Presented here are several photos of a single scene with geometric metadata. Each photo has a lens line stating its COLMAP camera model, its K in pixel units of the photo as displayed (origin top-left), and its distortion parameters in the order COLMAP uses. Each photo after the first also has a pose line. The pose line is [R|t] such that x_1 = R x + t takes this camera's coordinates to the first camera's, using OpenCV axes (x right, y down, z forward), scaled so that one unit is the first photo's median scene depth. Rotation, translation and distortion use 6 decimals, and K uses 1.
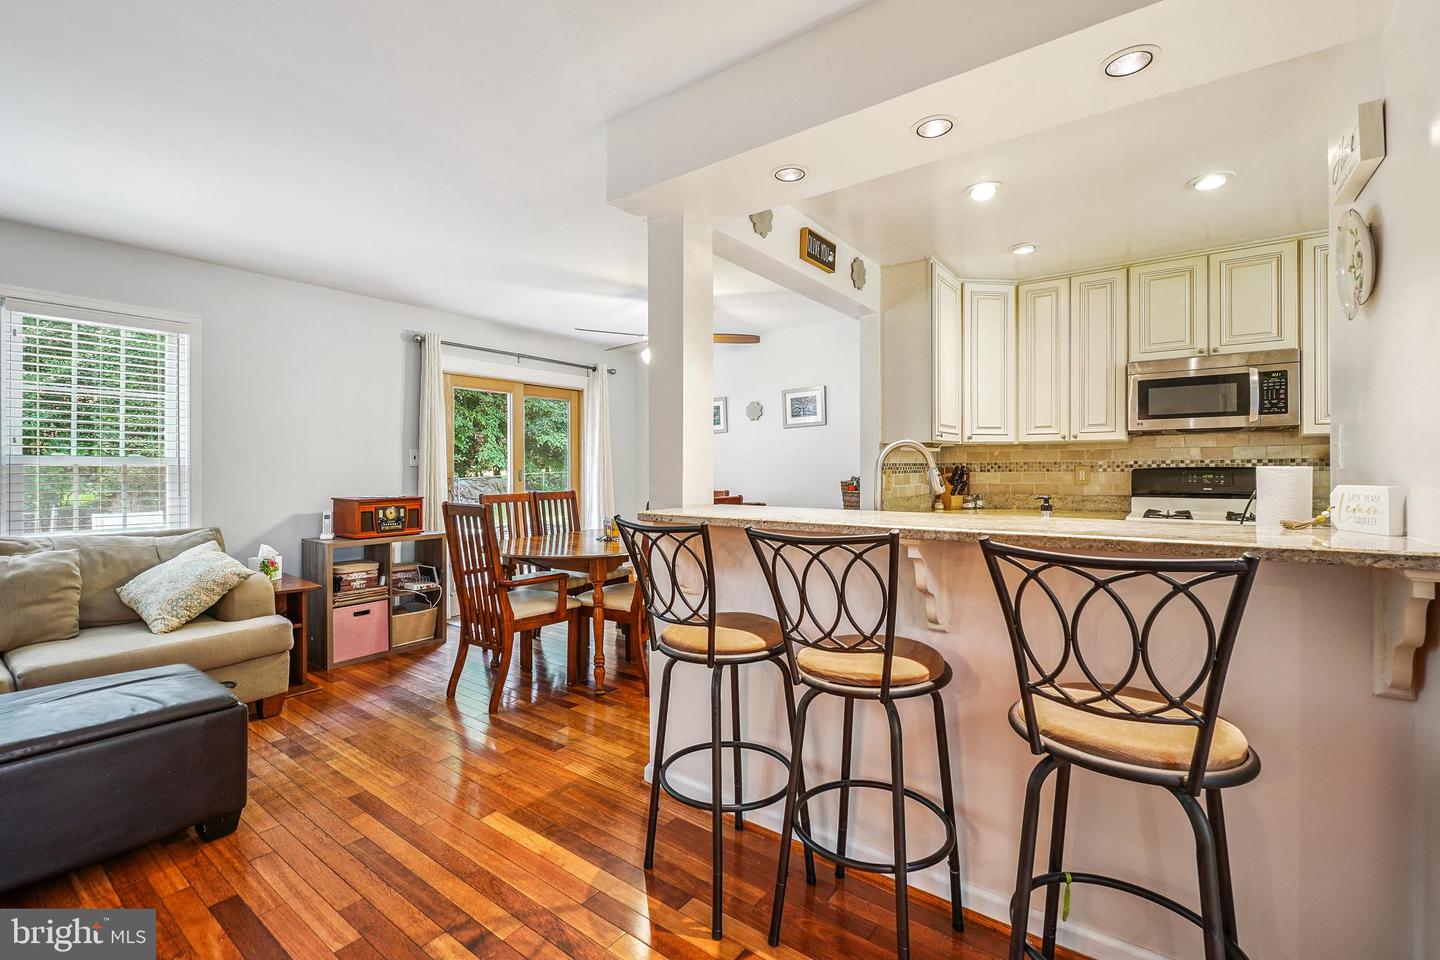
lens RADIAL K [[627.7, 0, 720.1], [0, 627.7, 471.1], [0, 0, 1]] dist [-0.002804, -0.000035]
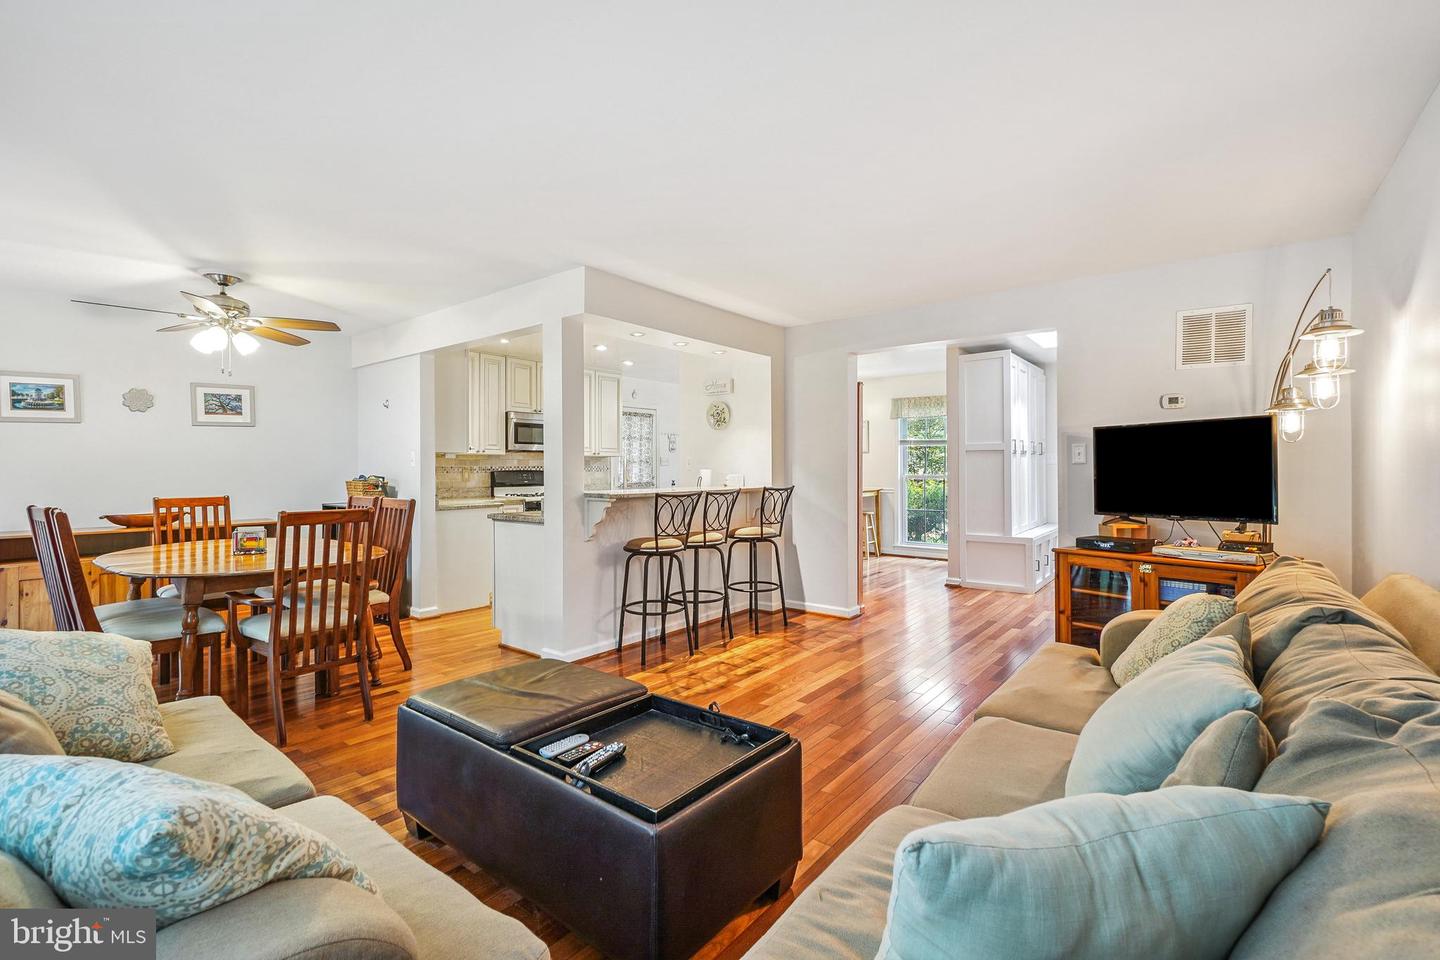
lens RADIAL K [[627.7, 0, 720.1], [0, 627.7, 471.1], [0, 0, 1]] dist [-0.002804, -0.000035]
pose [[0.036254, 0.001600, 0.999341, -1.160278], [0.006077, 0.999980, -0.001822, 0.003214], [-0.999324, 0.006139, 0.036243, 0.355473]]
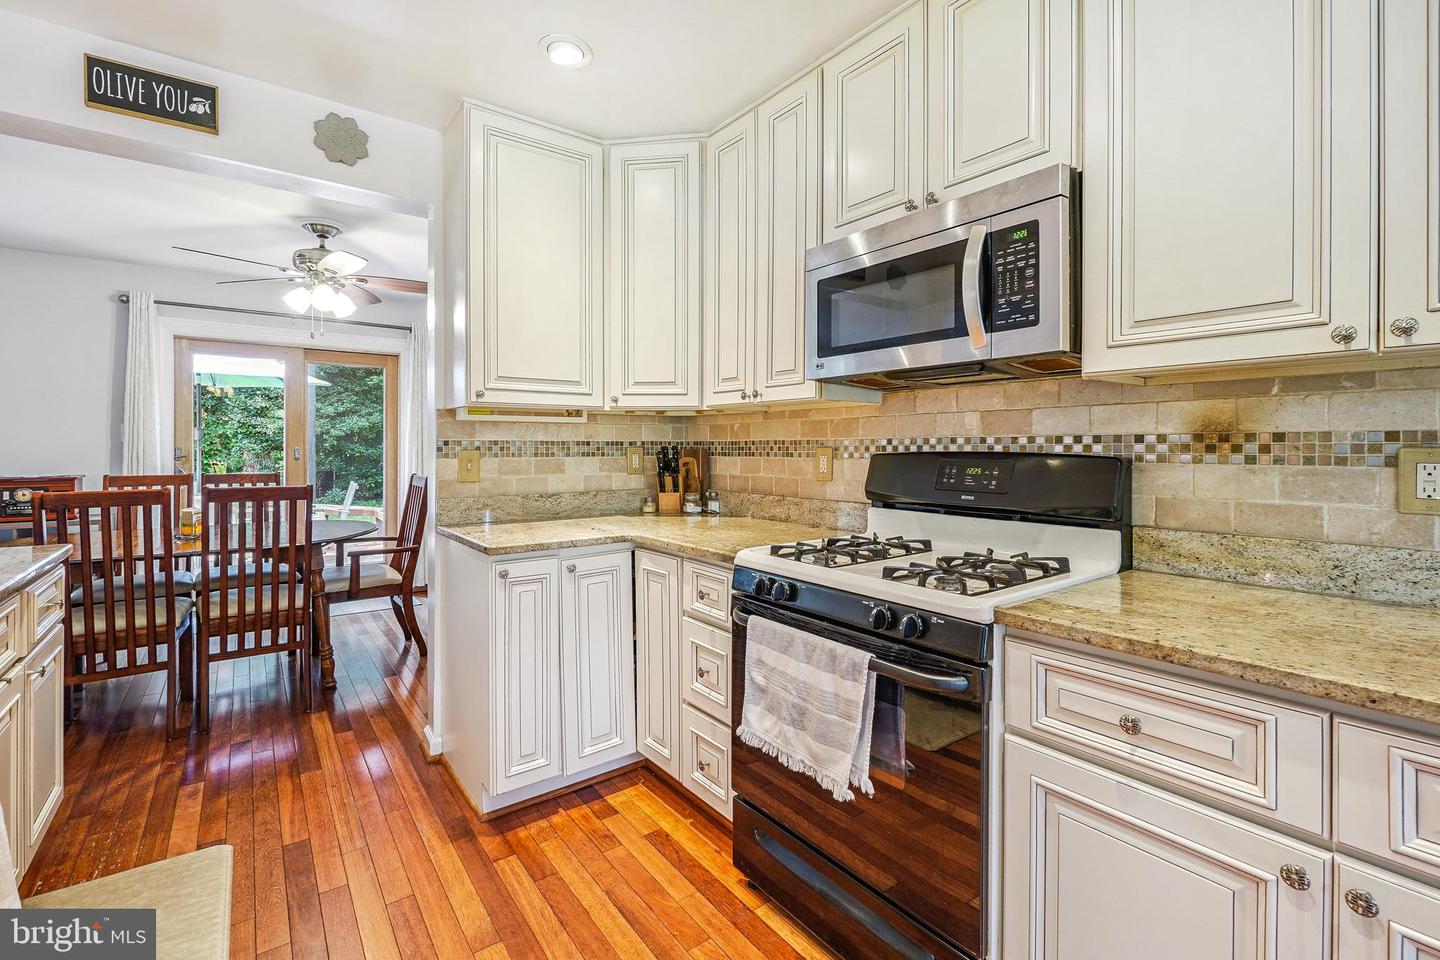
lens RADIAL K [[639.9, 0, 713.0], [0, 639.9, 449.5], [0, 0, 1]] dist [-0.001016, -0.000465]
pose [[0.955173, 0.008326, -0.295930, 0.769231], [-0.007959, 0.999965, 0.002444, -0.008371], [0.295940, 0.000021, 0.955207, 0.496215]]
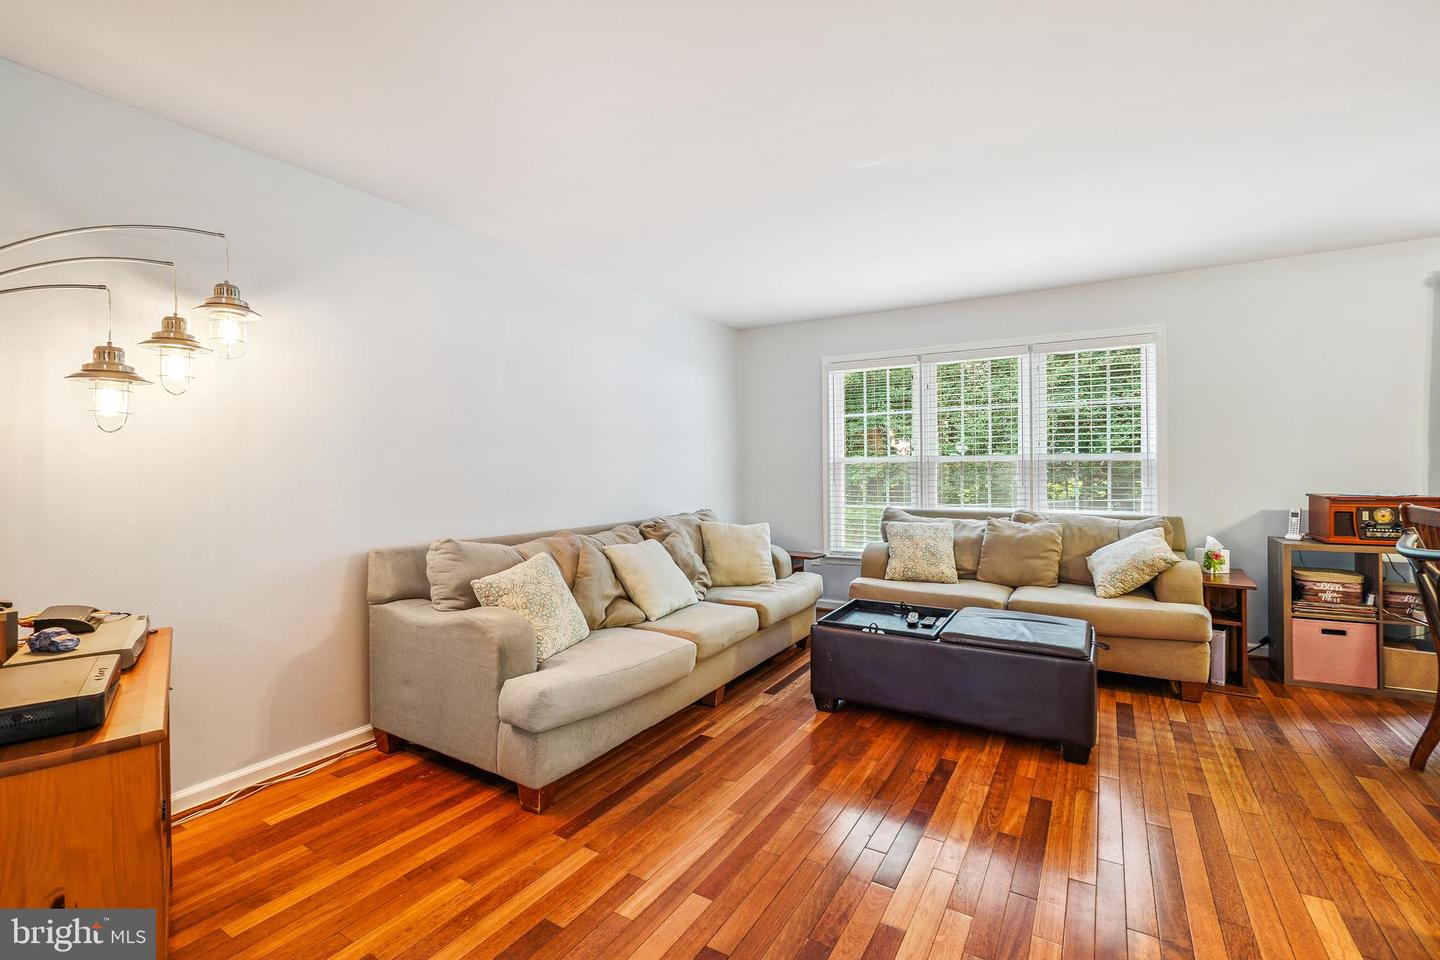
lens RADIAL K [[646.5, 0, 718.9], [0, 646.5, 472.3], [0, 0, 1]] dist [-0.000836, 0.000010]
pose [[0.096104, 0.007146, -0.995346, 0.232422], [0.008266, 0.999934, 0.007977, -0.001529], [0.995337, -0.008994, 0.096038, 0.108226]]
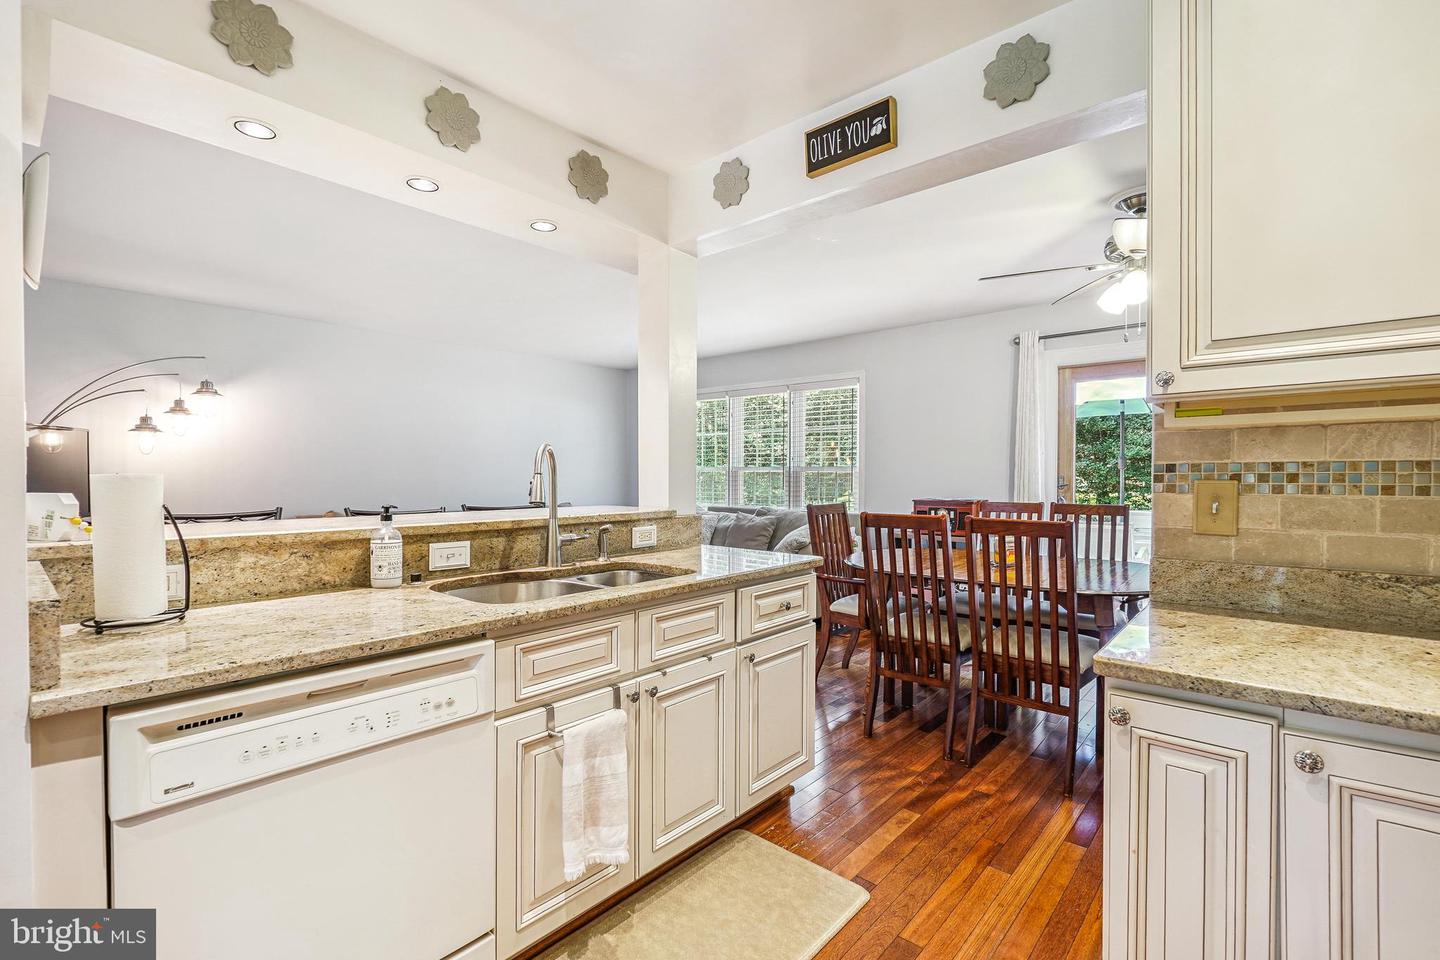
lens RADIAL K [[641.7, 0, 720.4], [0, 641.7, 484.7], [0, 0, 1]] dist [-0.002857, -0.000243]
pose [[-0.088246, 0.020180, -0.995894, 0.735767], [-0.003519, 0.999782, 0.020571, -0.008036], [0.996092, 0.005319, -0.088156, 0.819143]]
